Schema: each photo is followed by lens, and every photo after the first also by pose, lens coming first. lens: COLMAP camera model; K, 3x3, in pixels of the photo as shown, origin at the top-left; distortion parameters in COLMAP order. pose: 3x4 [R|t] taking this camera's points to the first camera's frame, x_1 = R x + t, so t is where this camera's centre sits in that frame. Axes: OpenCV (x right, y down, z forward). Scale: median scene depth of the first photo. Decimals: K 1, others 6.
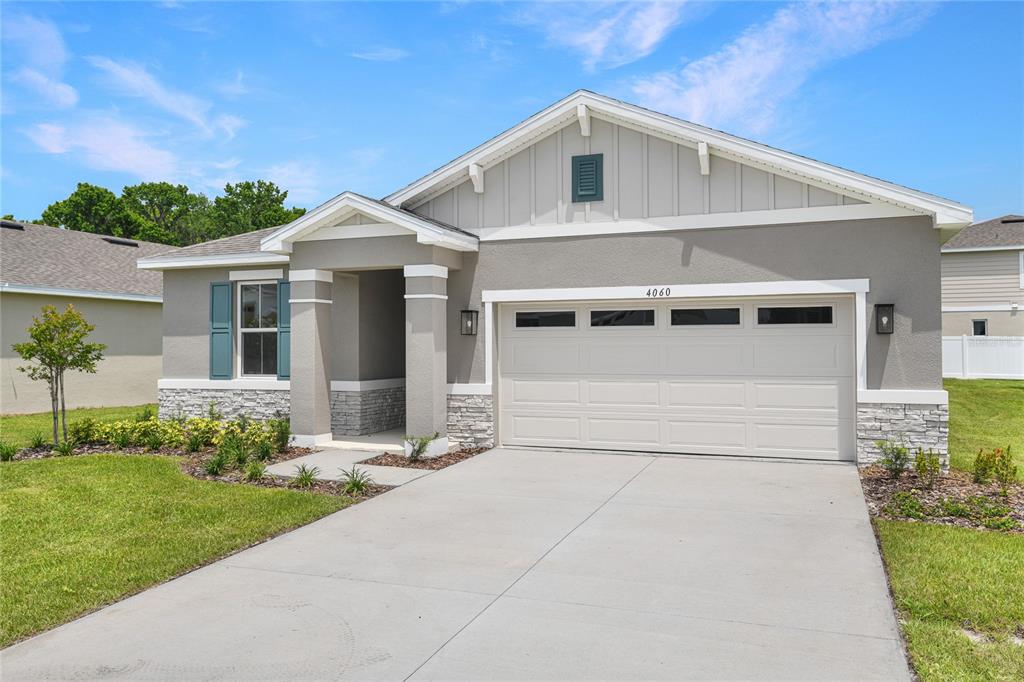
lens RADIAL K [[767.9, 0, 512.0], [0, 767.9, 341.0], [0, 0, 1]] dist [-0.010361, -0.001551]
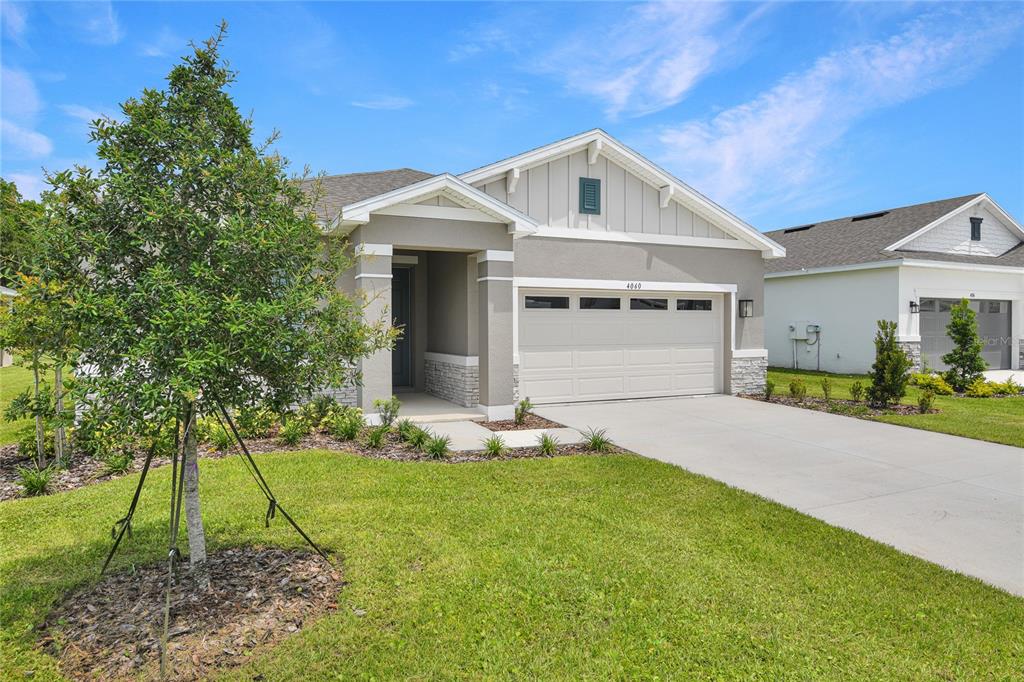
lens RADIAL K [[597.5, 0, 512.0], [0, 597.5, 341.0], [0, 0, 1]] dist [0.004814, 0.000308]
pose [[0.711710, -0.017258, 0.702261, -0.745676], [-0.009130, 0.999387, 0.033812, 0.002828], [-0.702414, -0.030476, 0.711116, 0.369943]]
